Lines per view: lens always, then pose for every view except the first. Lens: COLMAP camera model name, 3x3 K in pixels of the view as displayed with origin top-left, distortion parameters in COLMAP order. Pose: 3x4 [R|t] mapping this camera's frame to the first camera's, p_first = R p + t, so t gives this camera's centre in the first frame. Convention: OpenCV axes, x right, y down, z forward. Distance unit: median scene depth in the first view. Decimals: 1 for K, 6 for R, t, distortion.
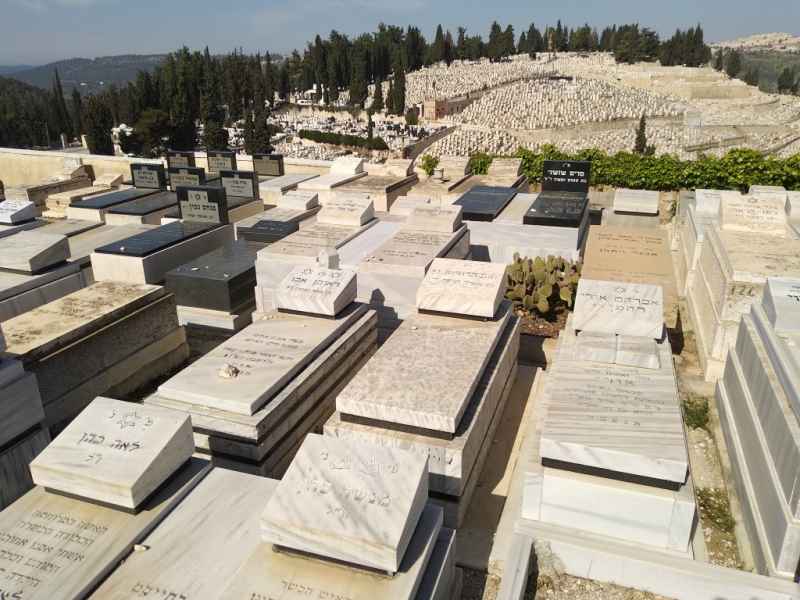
lens RADIAL K [[623.2, 0, 400.0], [0, 623.2, 300.0], [0, 0, 1]] dist [-0.009204, -0.013509]
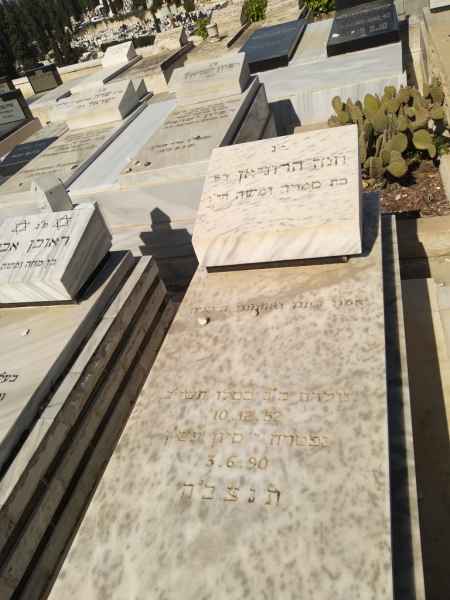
lens RADIAL K [[467.4, 0, 225.0], [0, 467.4, 300.0], [0, 0, 1]] dist [-0.009204, -0.013509]
pose [[0.964002, -0.256885, -0.068635, 0.035866], [0.265830, 0.925384, 0.270183, -0.032216], [-0.005892, -0.278702, 0.960359, 0.355882]]
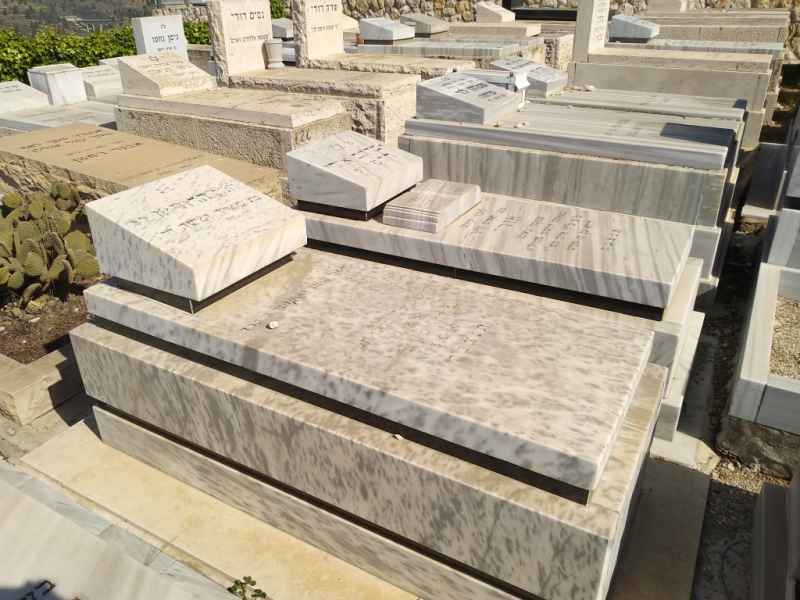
lens RADIAL K [[613.7, 0, 421.7], [0, 613.7, 300.6], [0, 0, 1]] dist [0.002449, -0.001684]
pose [[0.154547, -0.447315, 0.880923, -0.180697], [0.348630, 0.858969, 0.375005, -0.052073], [-0.924431, 0.249160, 0.288699, 0.411135]]
